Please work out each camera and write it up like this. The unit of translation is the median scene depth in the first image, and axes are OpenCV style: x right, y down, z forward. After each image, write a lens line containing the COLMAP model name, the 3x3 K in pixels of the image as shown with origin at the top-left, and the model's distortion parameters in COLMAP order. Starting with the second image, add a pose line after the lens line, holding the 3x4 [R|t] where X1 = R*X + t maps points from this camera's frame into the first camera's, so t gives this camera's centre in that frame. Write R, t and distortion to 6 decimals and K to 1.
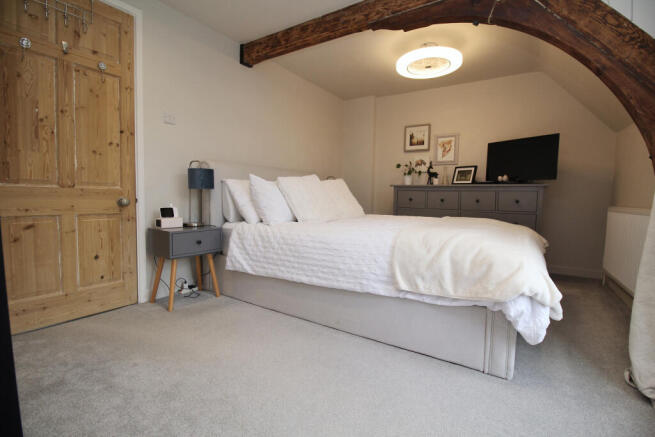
lens RADIAL K [[309.9, 0, 327.5], [0, 309.9, 218.5], [0, 0, 1]] dist [-0.000402, -0.000268]
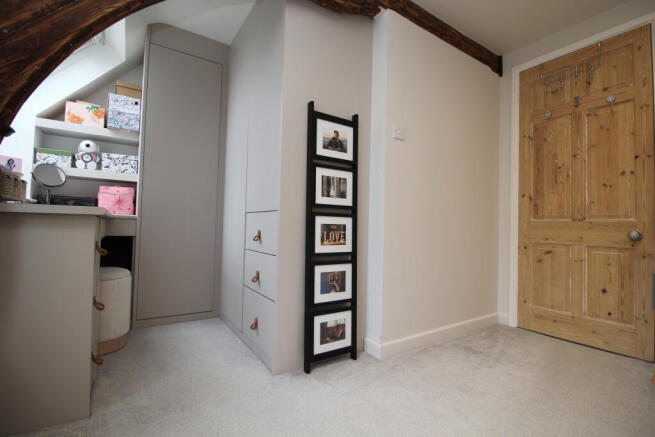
lens RADIAL K [[311.9, 0, 329.3], [0, 311.9, 215.4], [0, 0, 1]] dist [-0.002882, -0.000661]
pose [[-0.381364, -0.060192, -0.922463, 0.530934], [-0.097601, 0.994922, -0.024570, -0.003880], [0.919258, 0.080663, -0.385302, 0.587621]]
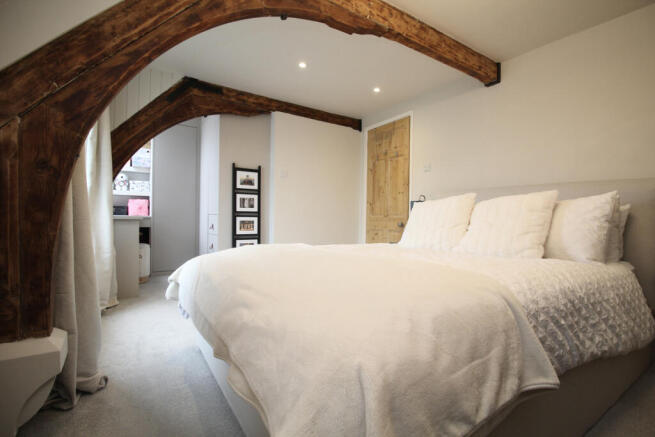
lens RADIAL K [[309.9, 0, 327.5], [0, 309.9, 218.5], [0, 0, 1]] dist [-0.000402, -0.000268]
pose [[-0.387848, -0.021006, -0.921484, 1.222502], [-0.086455, 0.996162, 0.013680, -0.080880], [0.917660, 0.084973, -0.388175, 1.415724]]
